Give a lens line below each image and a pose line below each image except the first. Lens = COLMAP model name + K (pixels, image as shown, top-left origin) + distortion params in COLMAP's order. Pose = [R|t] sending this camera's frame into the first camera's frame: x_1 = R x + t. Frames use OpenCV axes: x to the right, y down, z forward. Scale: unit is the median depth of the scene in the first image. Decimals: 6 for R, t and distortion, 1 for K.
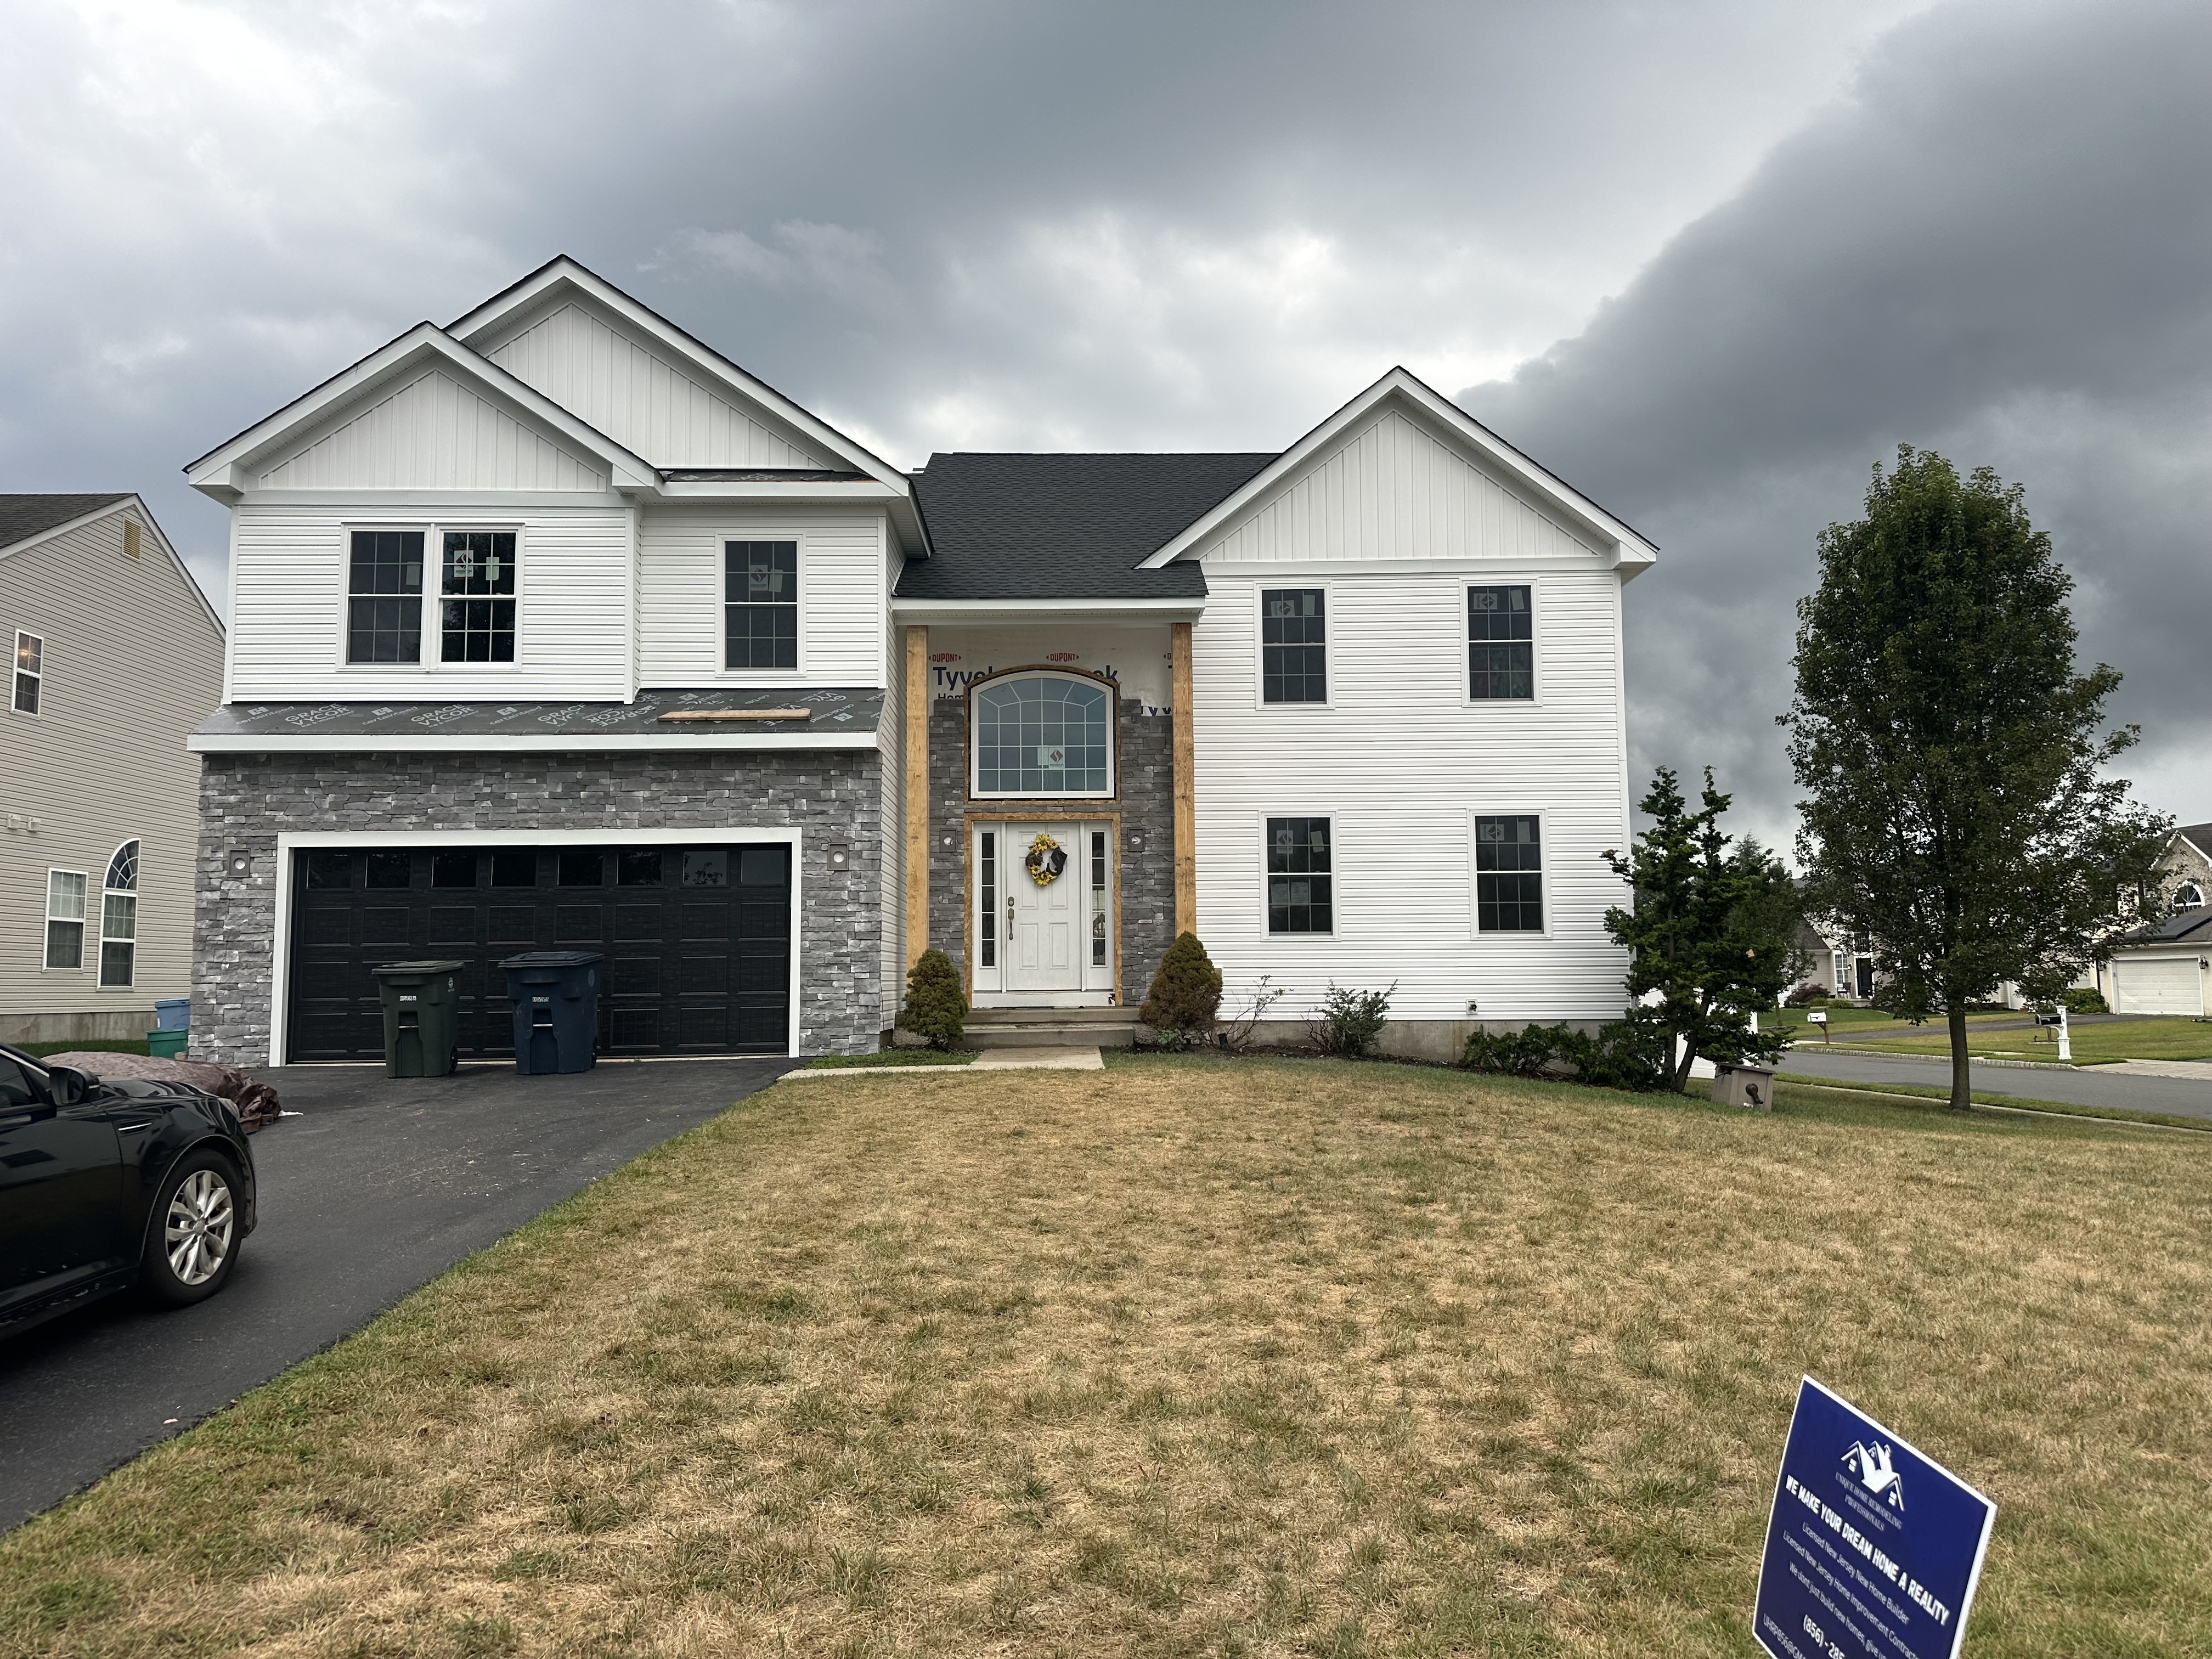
lens RADIAL K [[1517.5, 0, 1106.0], [0, 1517.5, 829.5], [0, 0, 1]] dist [0.168579, -0.237174]
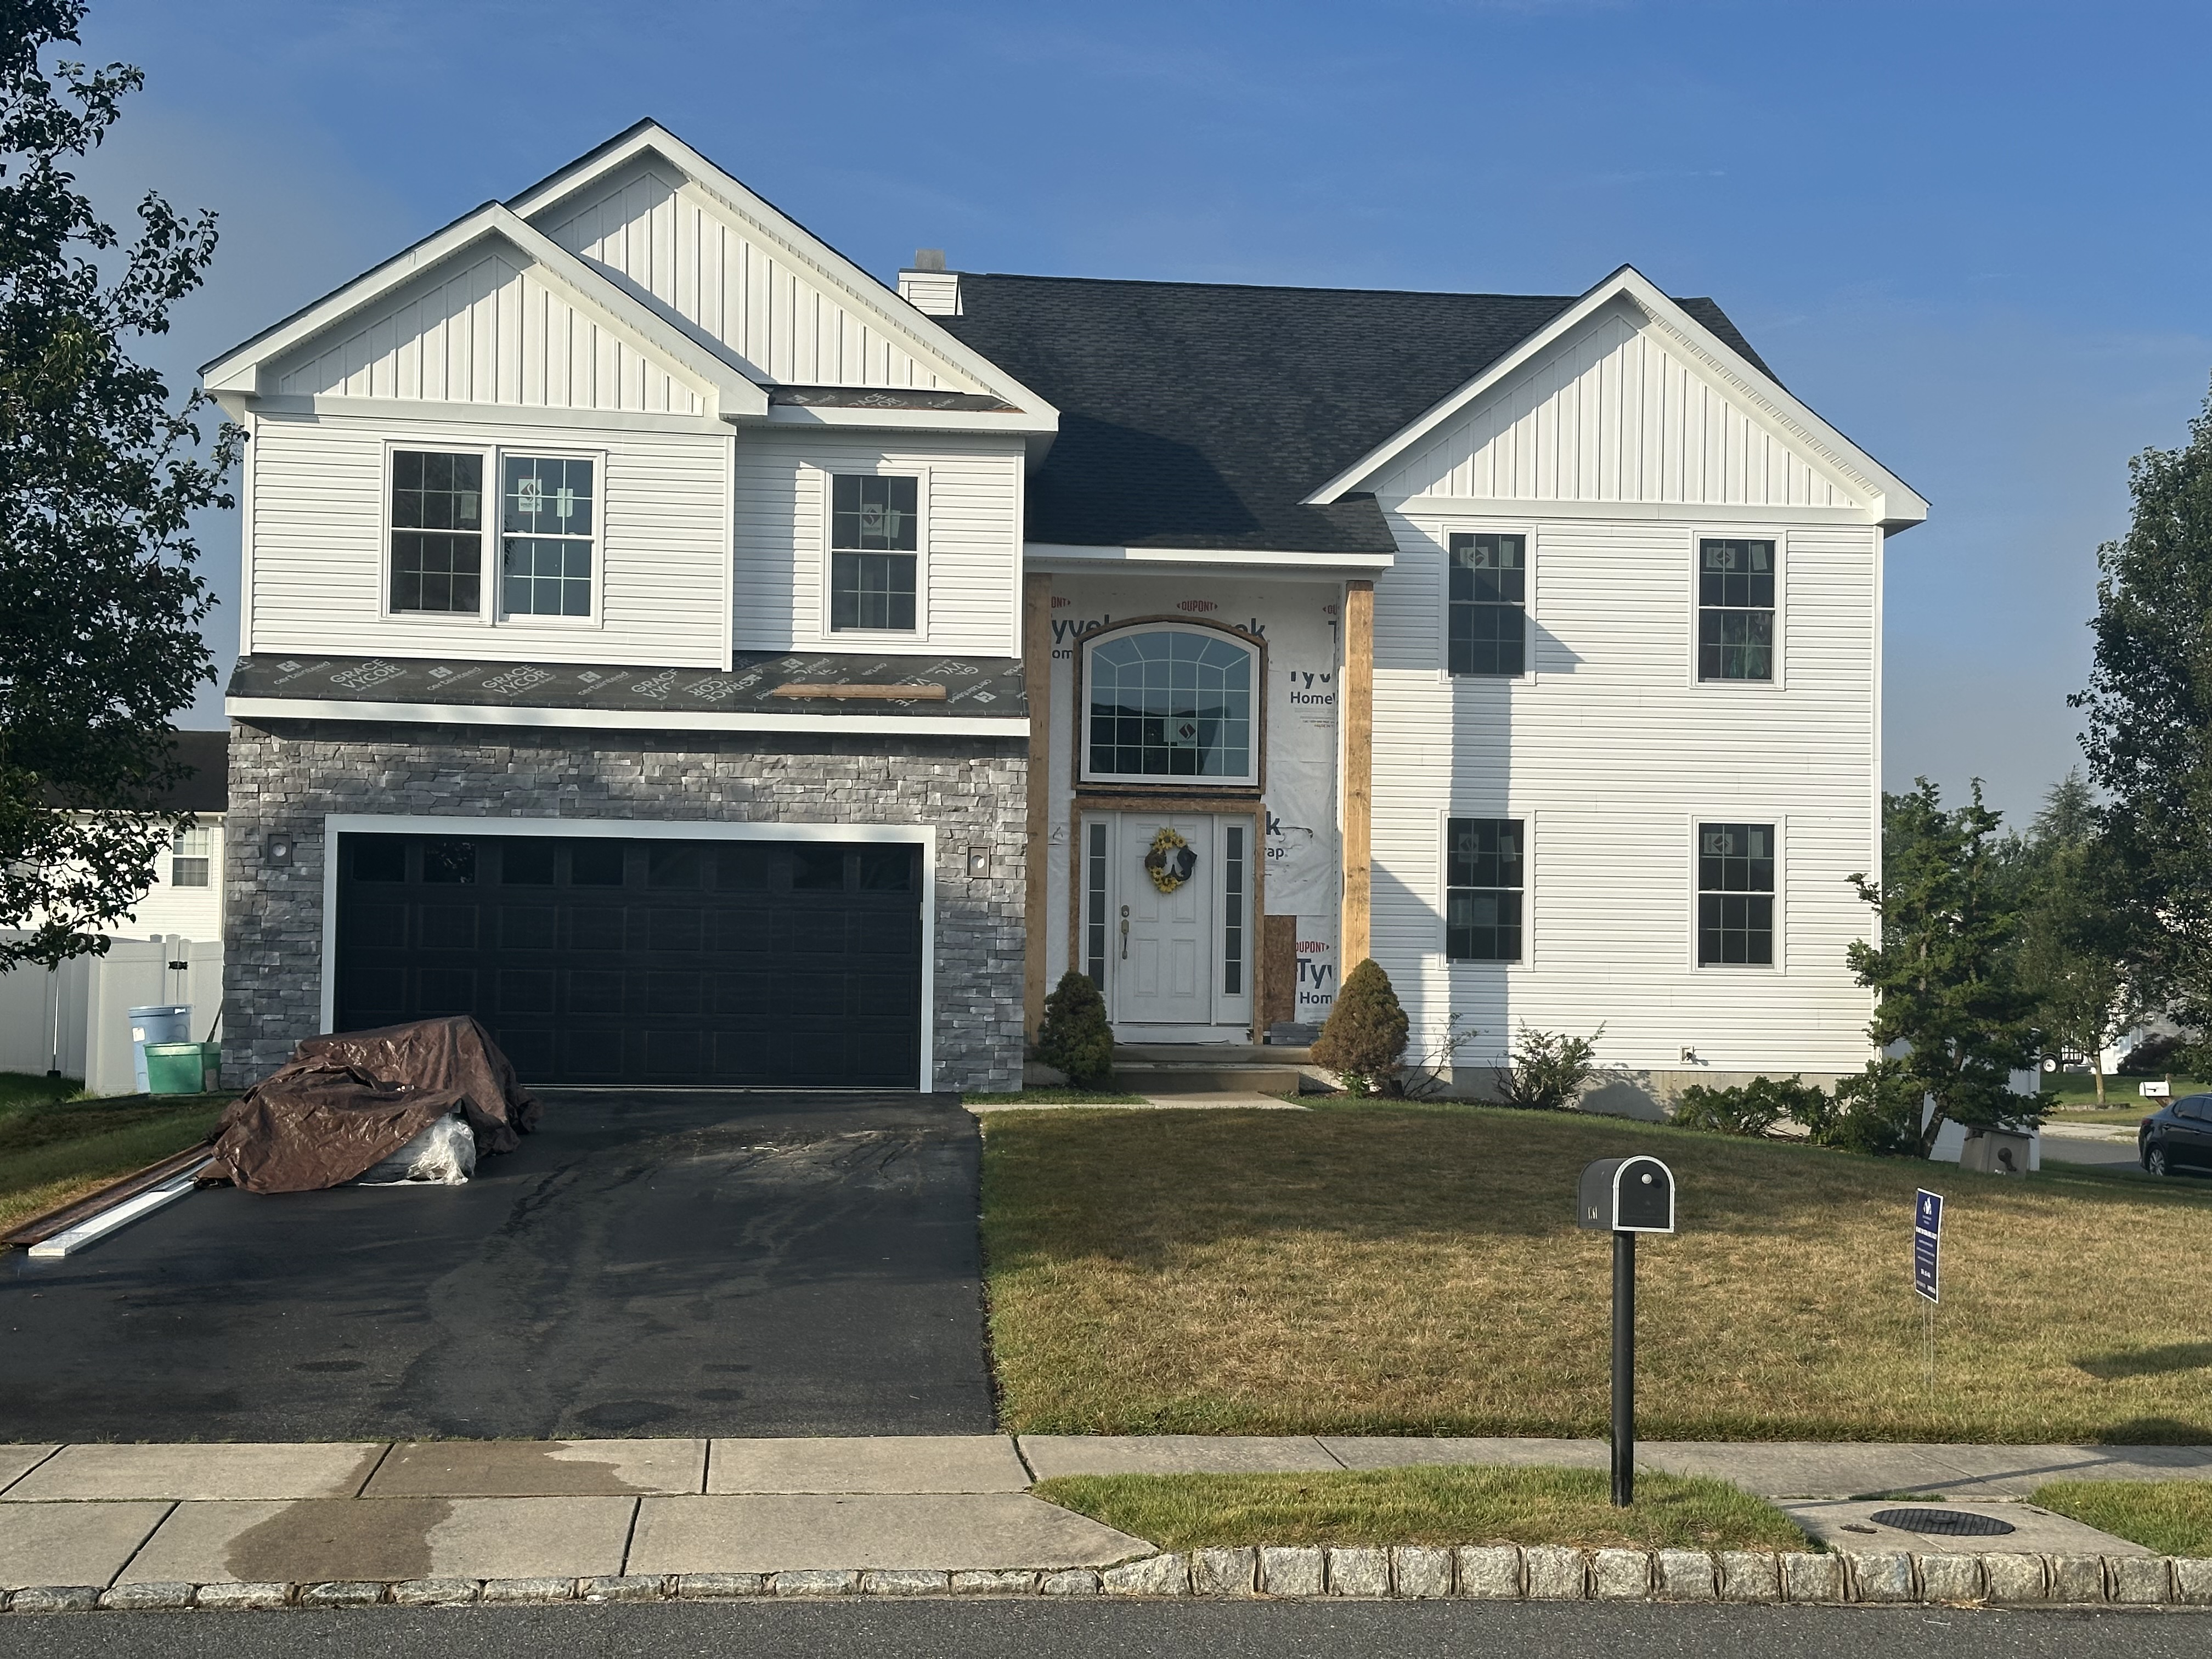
lens RADIAL K [[3032.0, 0, 1106.0], [0, 3032.0, 829.5], [0, 0, 1]] dist [0.183325, -0.034300]
pose [[0.995829, 0.029865, 0.086214, -0.235677], [-0.033646, 0.998519, 0.042743, -0.070774], [-0.084809, -0.045466, 0.995359, -0.654413]]
